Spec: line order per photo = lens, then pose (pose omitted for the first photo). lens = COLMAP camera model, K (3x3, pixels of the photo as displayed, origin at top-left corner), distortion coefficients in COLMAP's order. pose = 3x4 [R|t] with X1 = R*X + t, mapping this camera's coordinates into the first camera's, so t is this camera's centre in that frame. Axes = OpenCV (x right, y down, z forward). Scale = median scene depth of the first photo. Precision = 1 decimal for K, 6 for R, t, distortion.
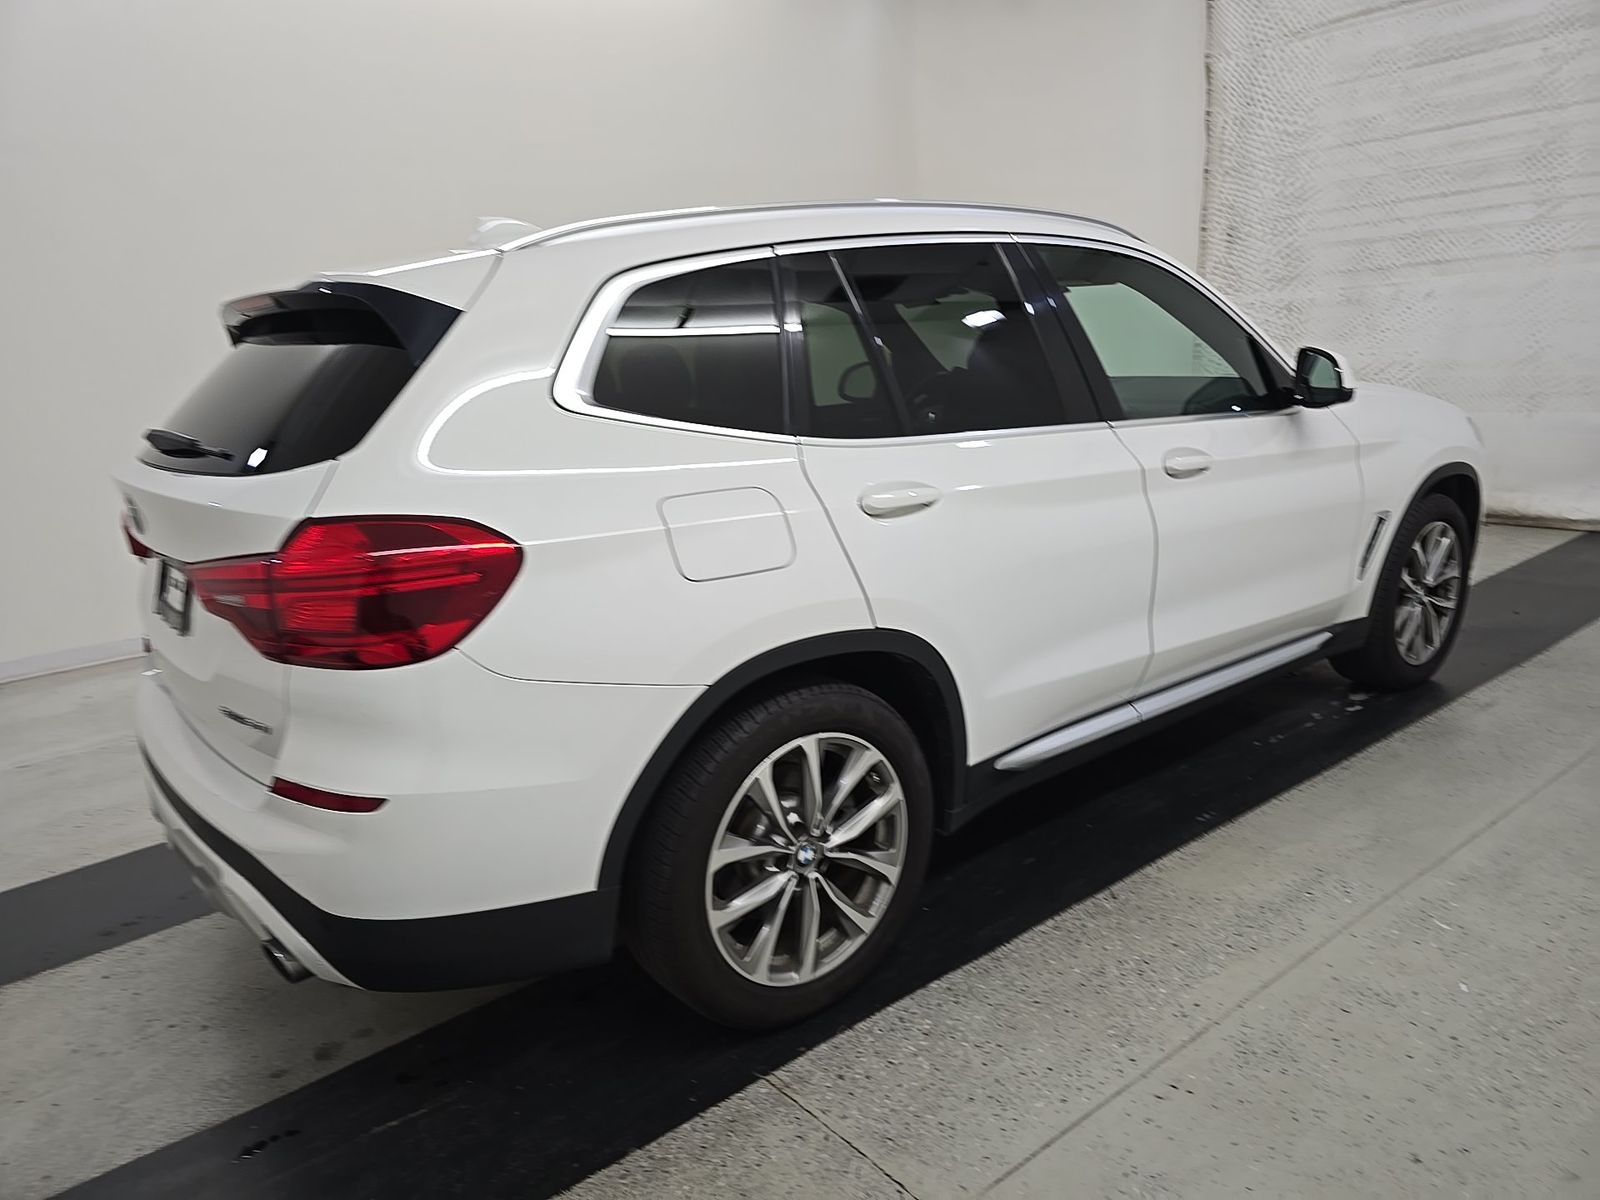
lens RADIAL K [[1091.8, 0, 805.3], [0, 1091.8, 596.4], [0, 0, 1]] dist [0.030264, -0.010524]
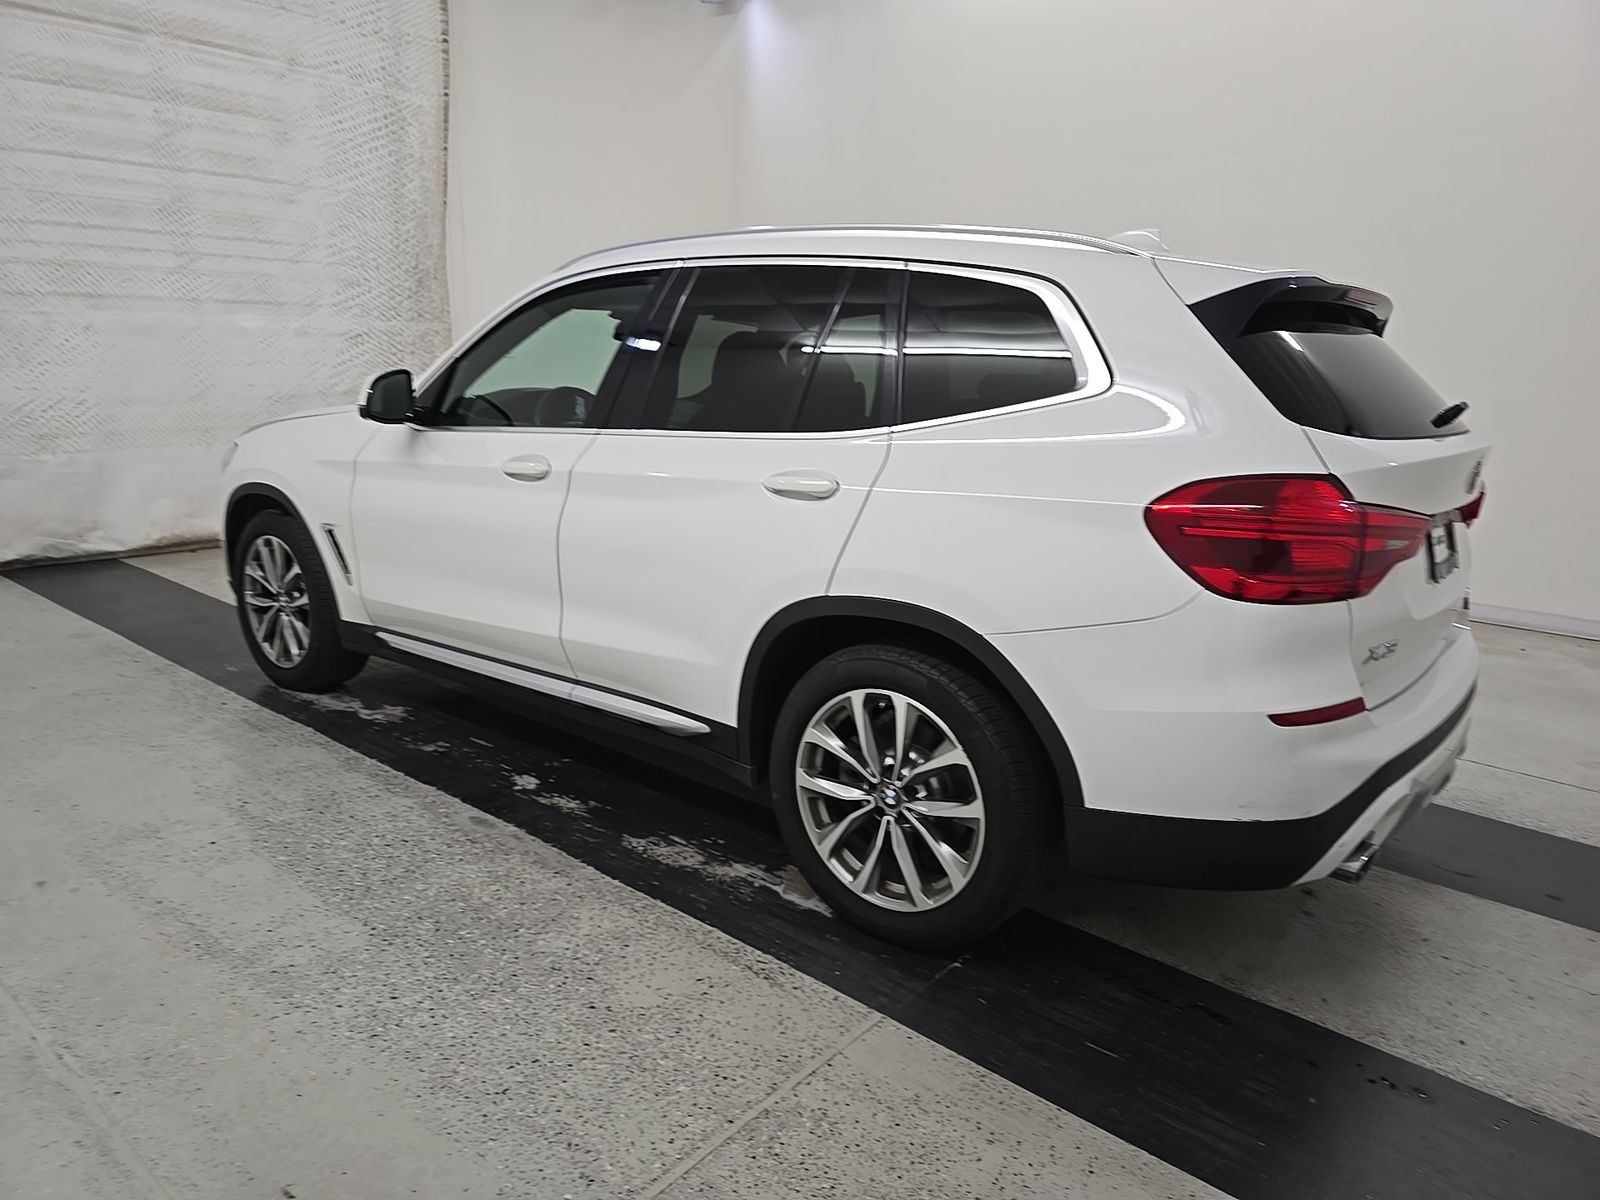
lens RADIAL K [[1091.8, 0, 797.6], [0, 1091.8, 606.4], [0, 0, 1]] dist [0.030264, -0.010524]
pose [[-0.204237, -0.175070, 0.963140, -0.558391], [0.212879, 0.952390, 0.218257, -0.129252], [-0.955494, 0.249609, -0.157245, 0.660033]]
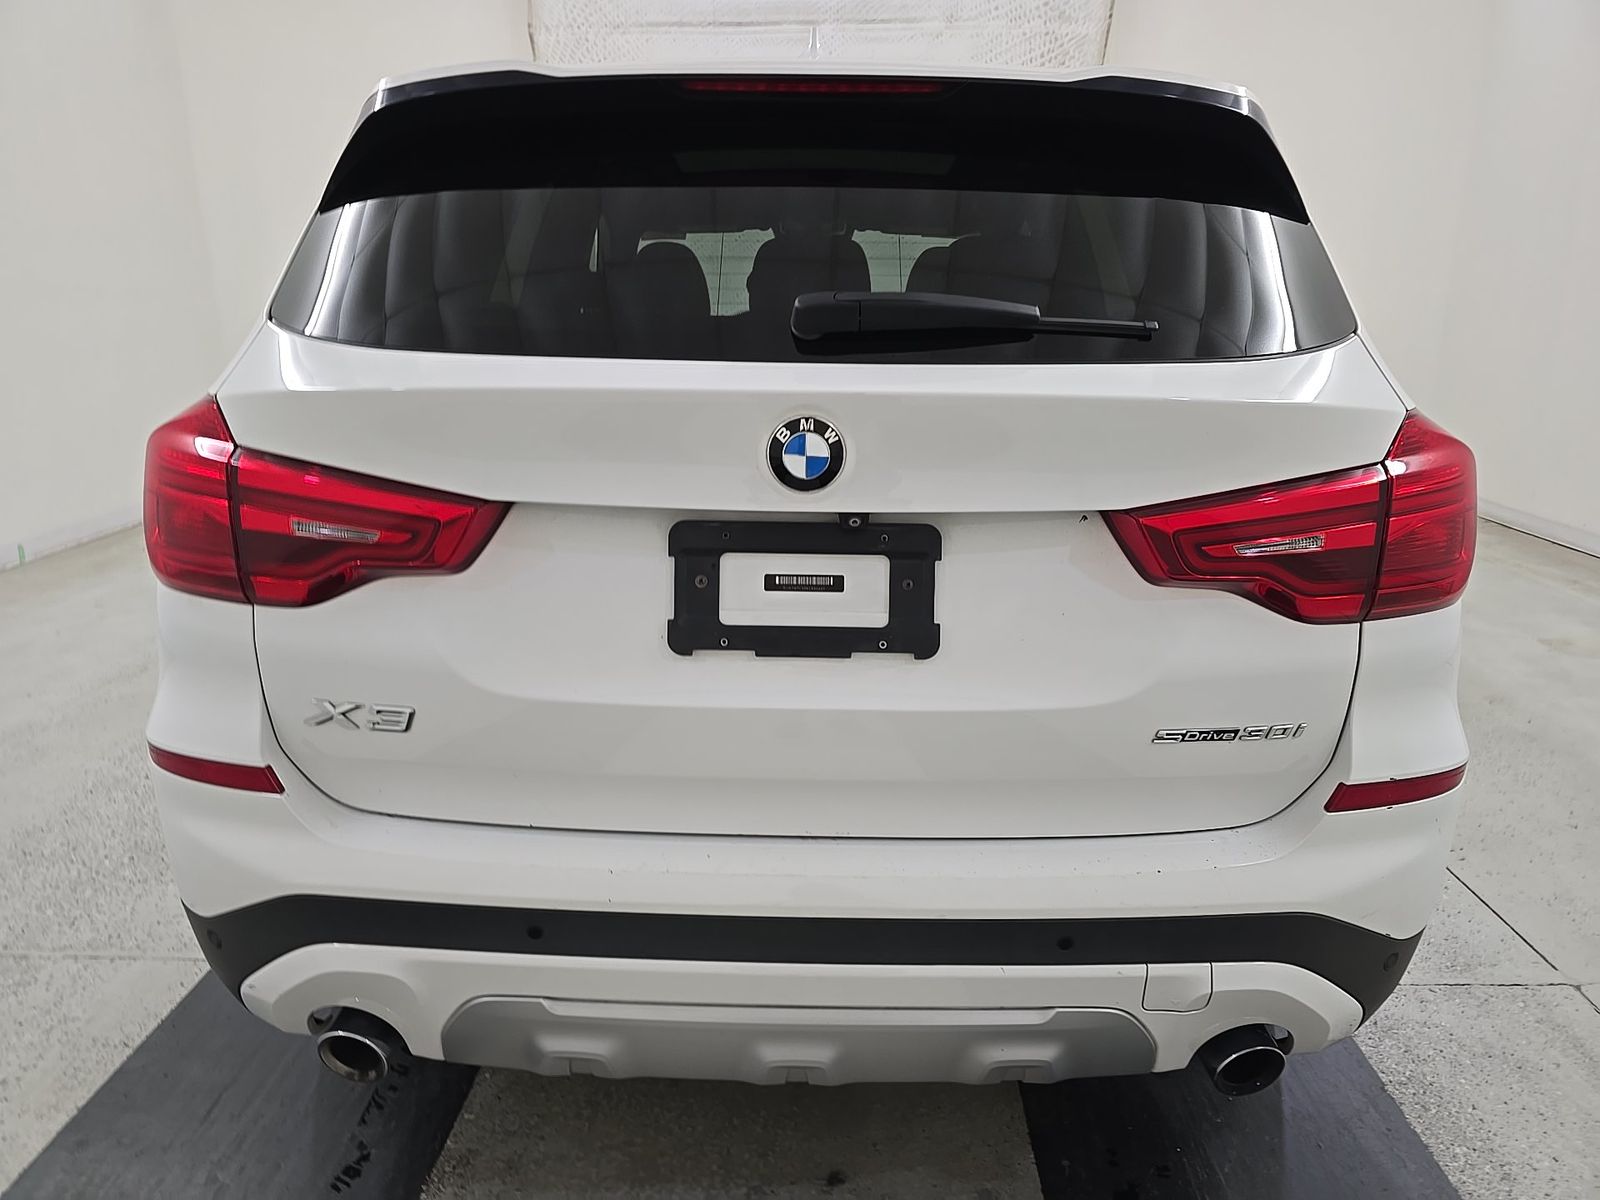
lens RADIAL K [[1091.8, 0, 796.5], [0, 1091.8, 601.8], [0, 0, 1]] dist [0.030264, -0.010524]
pose [[0.637114, -0.152556, 0.755521, -0.355688], [0.143556, 0.986552, 0.078148, -0.021711], [-0.757283, 0.058670, 0.650446, 0.225656]]
